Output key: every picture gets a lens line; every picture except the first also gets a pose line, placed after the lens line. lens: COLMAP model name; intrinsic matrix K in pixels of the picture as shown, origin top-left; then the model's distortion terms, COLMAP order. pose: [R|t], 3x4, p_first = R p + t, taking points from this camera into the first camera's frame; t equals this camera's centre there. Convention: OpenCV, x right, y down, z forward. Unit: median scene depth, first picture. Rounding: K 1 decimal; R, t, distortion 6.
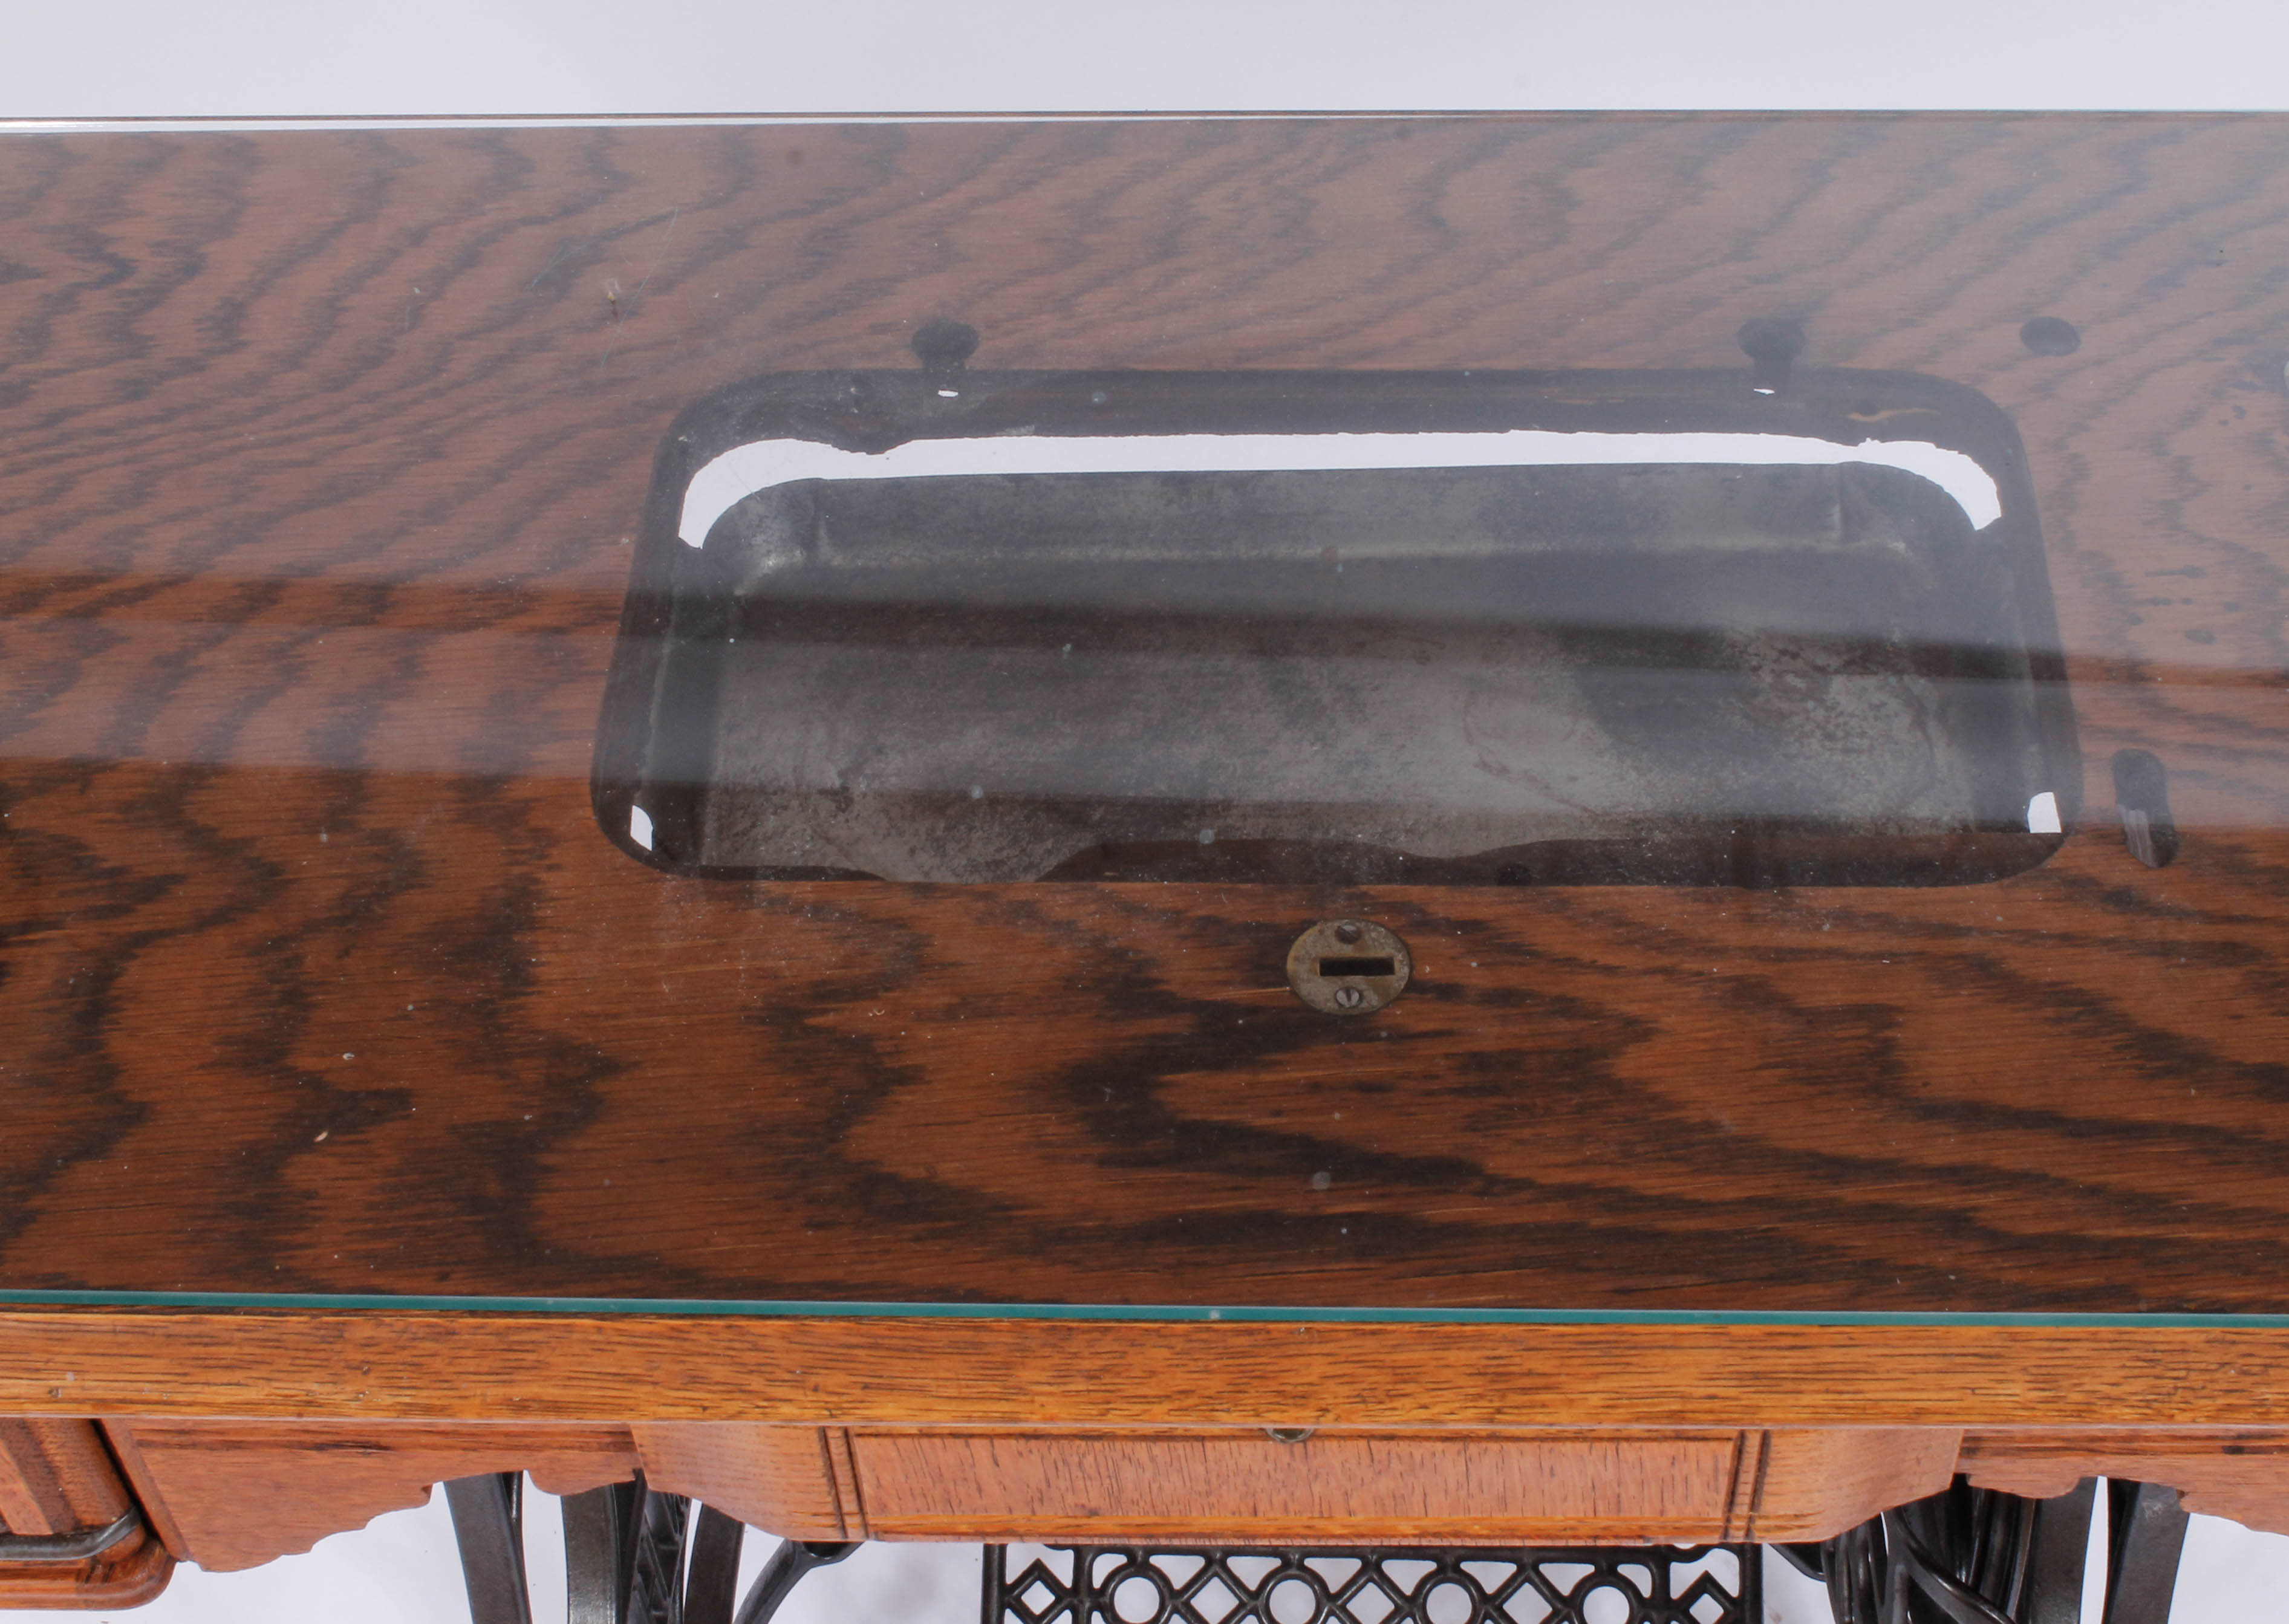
lens RADIAL K [[3452.7, 0, 1222.6], [0, 3452.7, 898.2], [0, 0, 1]] dist [-0.062603, 0.000000]
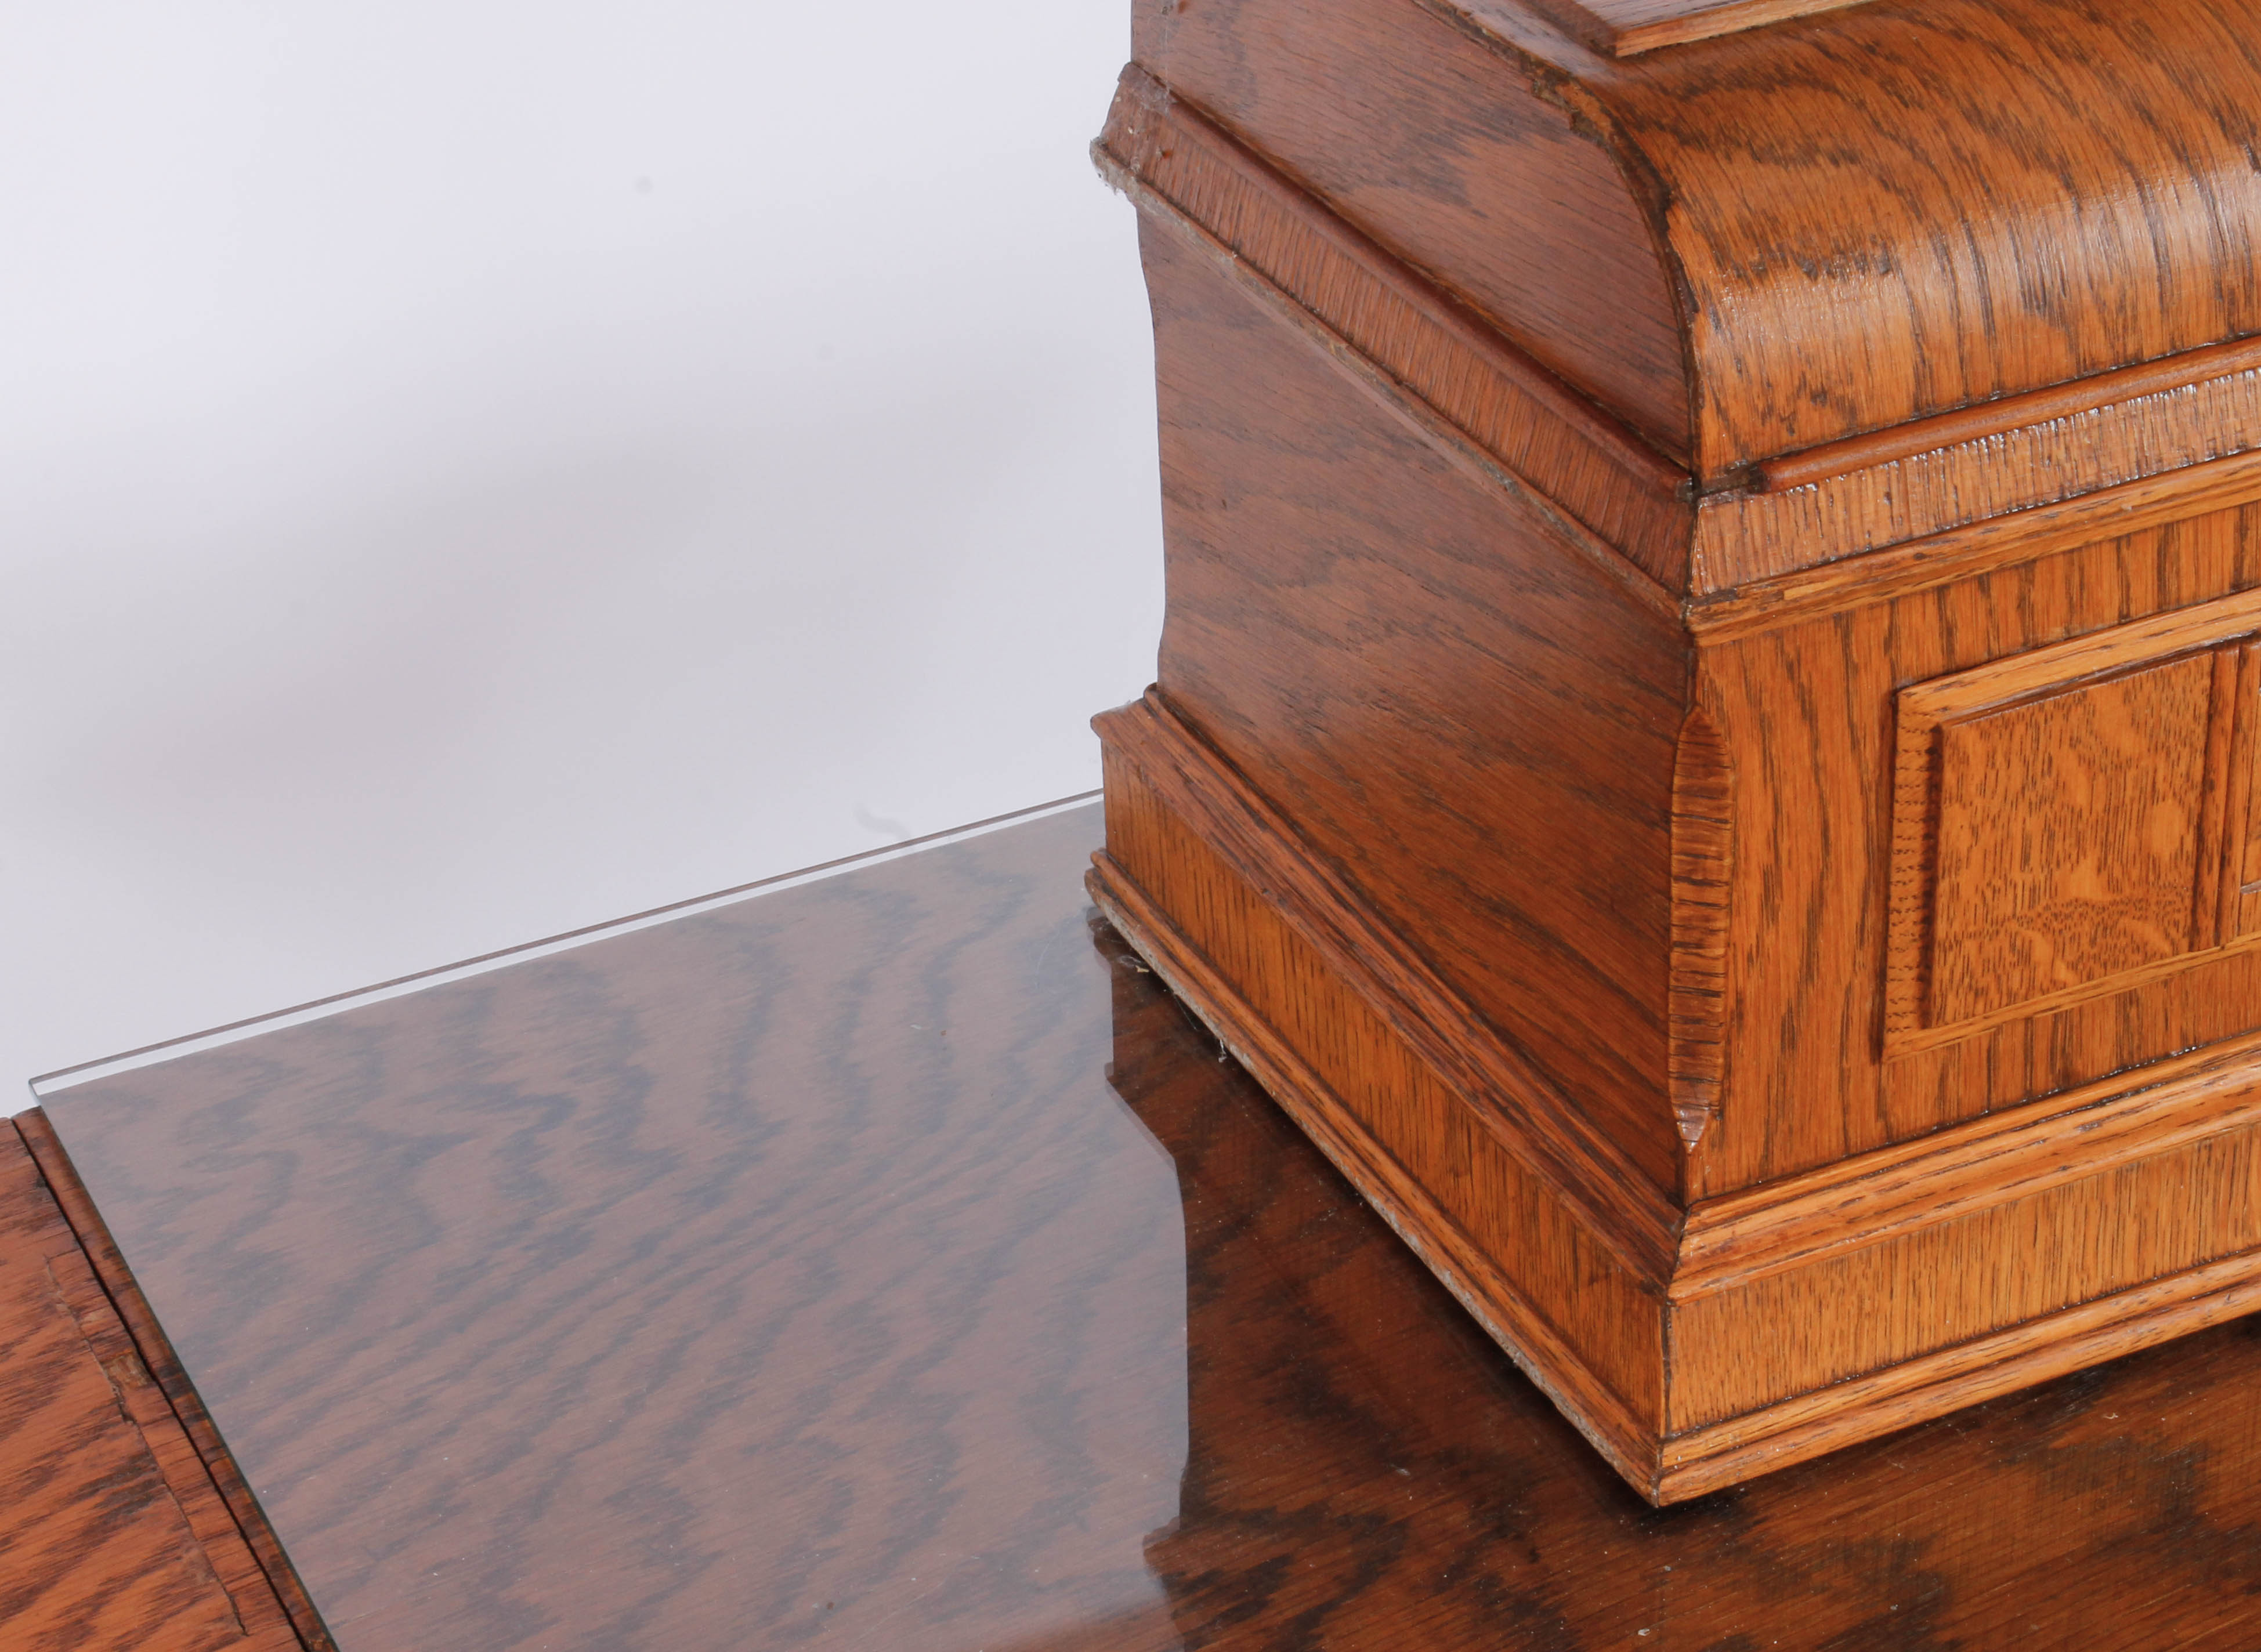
lens RADIAL K [[4930.4, 0, 1046.8], [0, 4930.4, 906.8], [0, 0, 1]] dist [-0.000036, 0.000000]
pose [[0.890533, -0.243228, 0.384436, -0.828587], [0.355800, 0.898979, -0.255426, 0.145870], [-0.283473, 0.364248, 0.887112, -0.119481]]
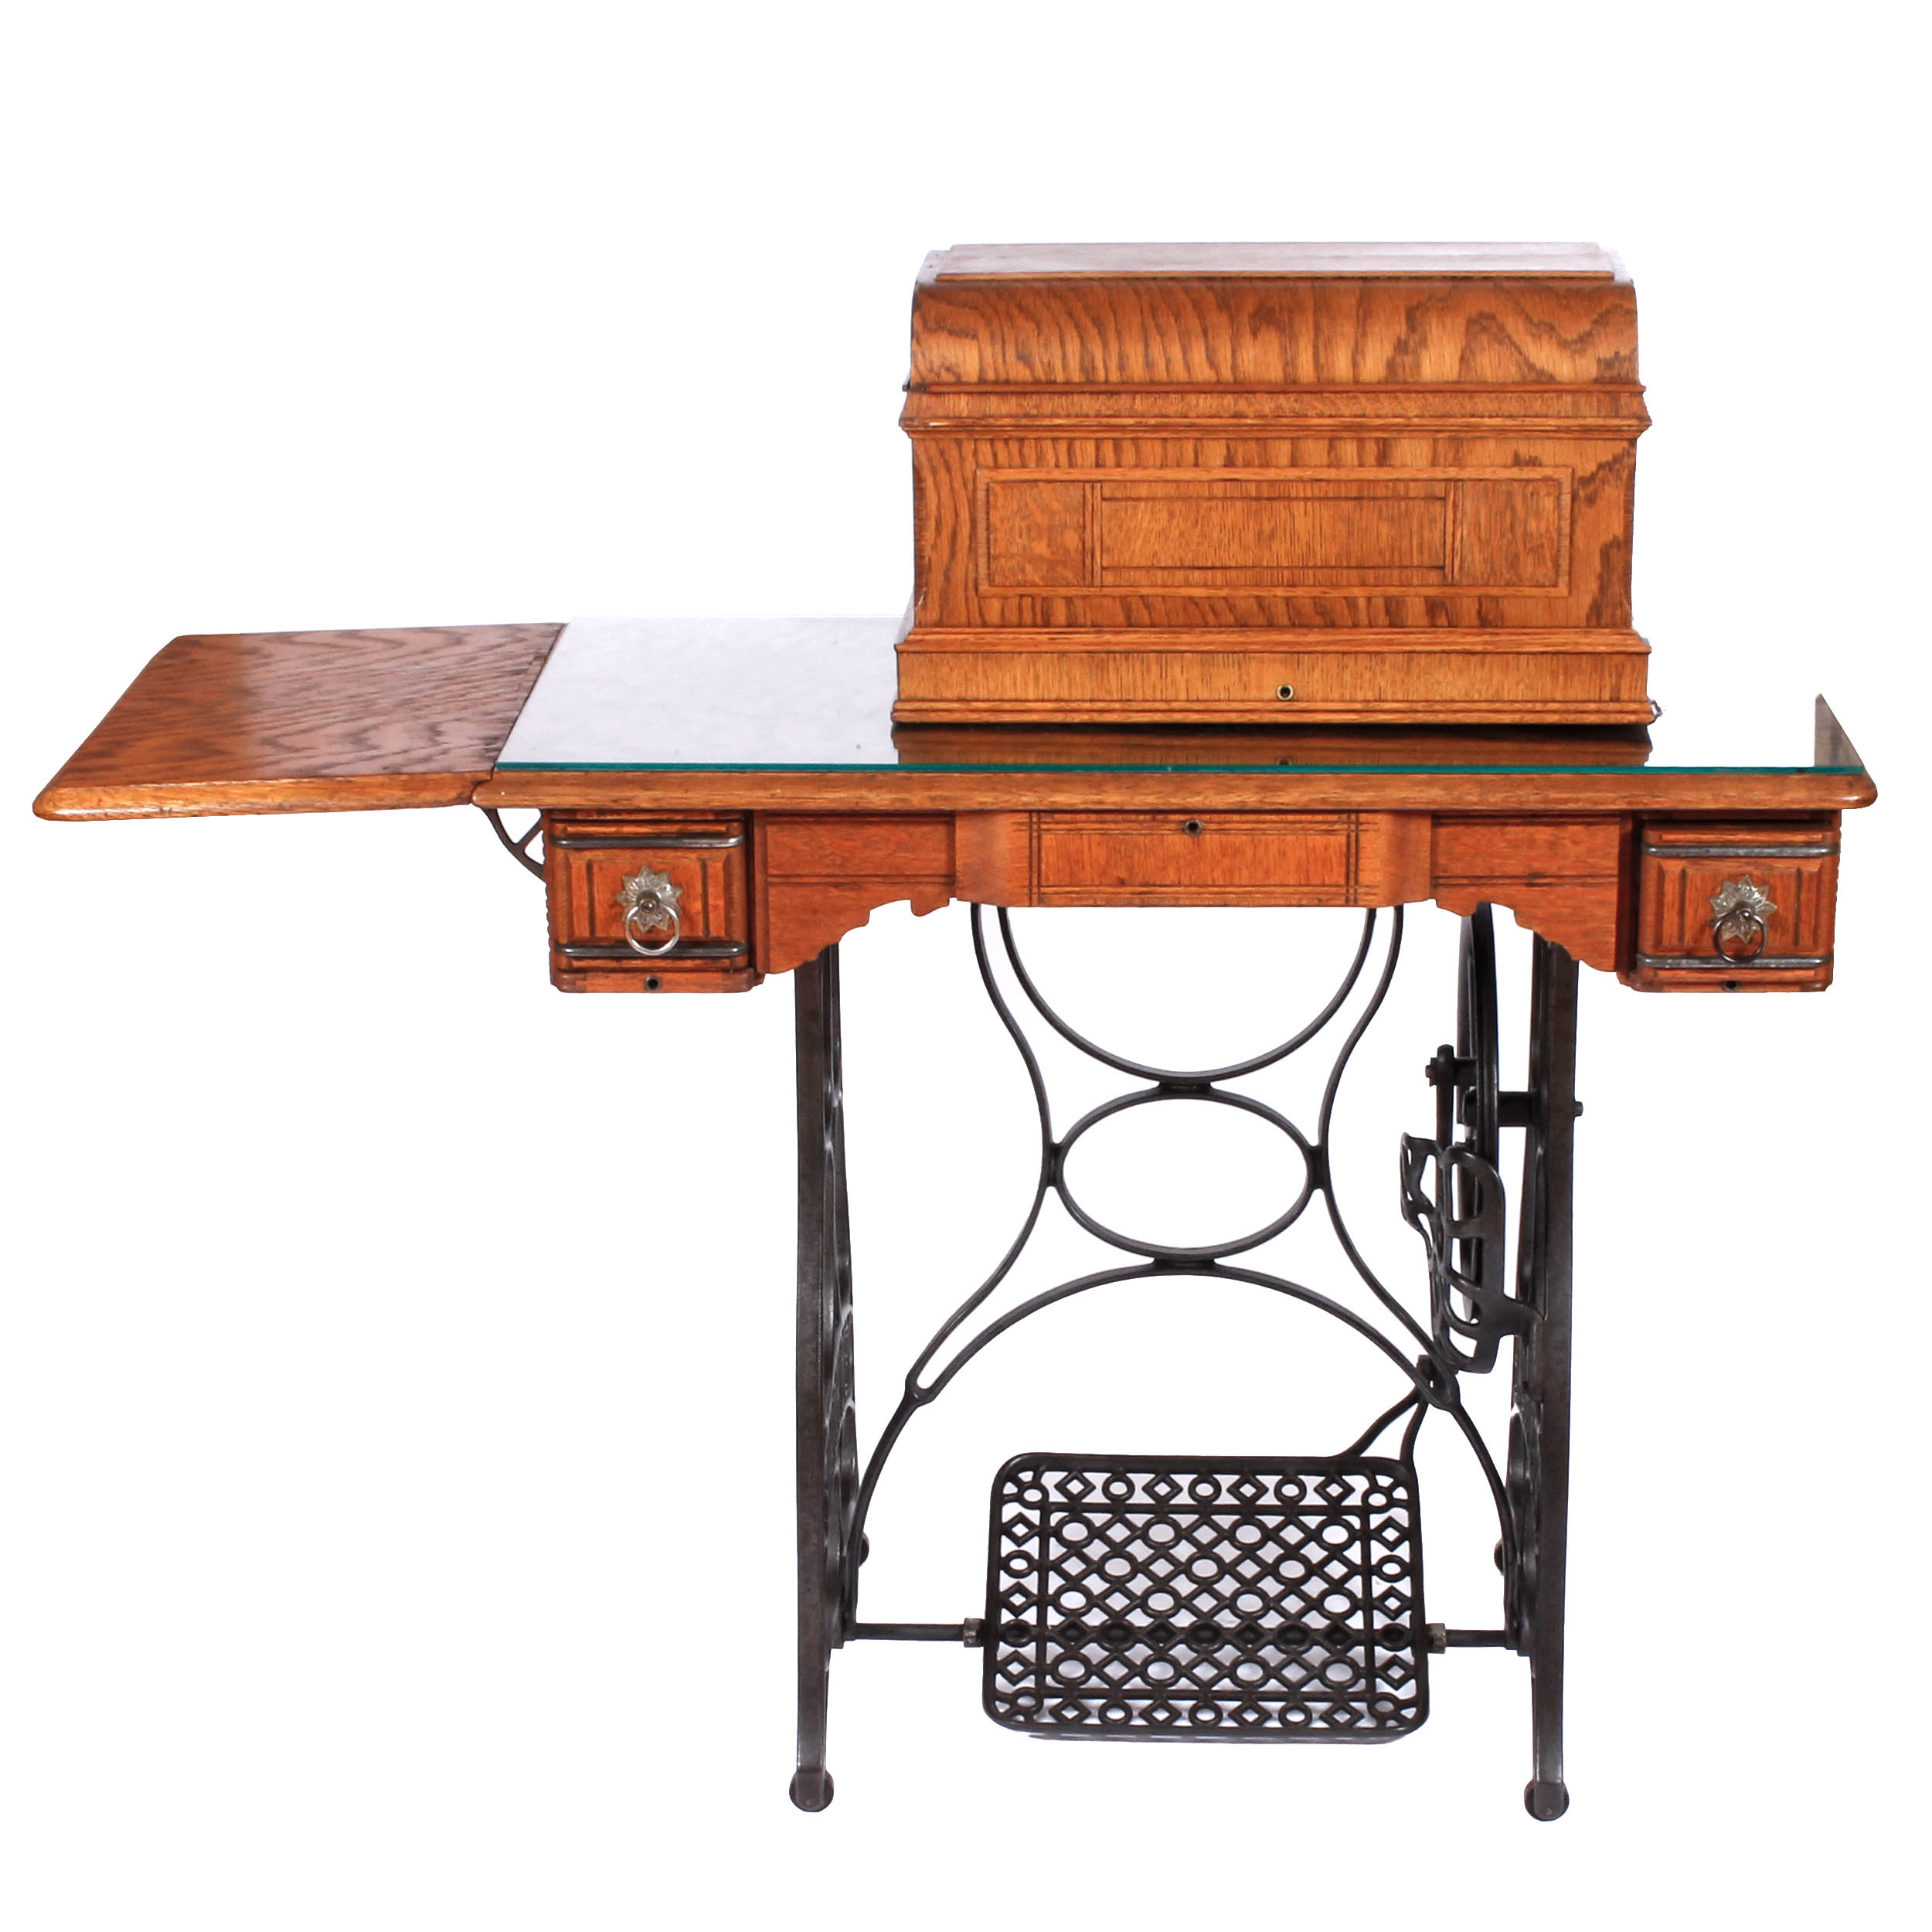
lens RADIAL K [[4324.4, 0, 1014.4], [0, 4324.4, 1122.9], [0, 0, 1]] dist [-0.098368, 0.000000]
pose [[0.999698, 0.020655, 0.013327, -0.170978], [-0.011447, 0.870956, -0.491227, 2.116245], [-0.021754, 0.490926, 0.870930, -2.005855]]
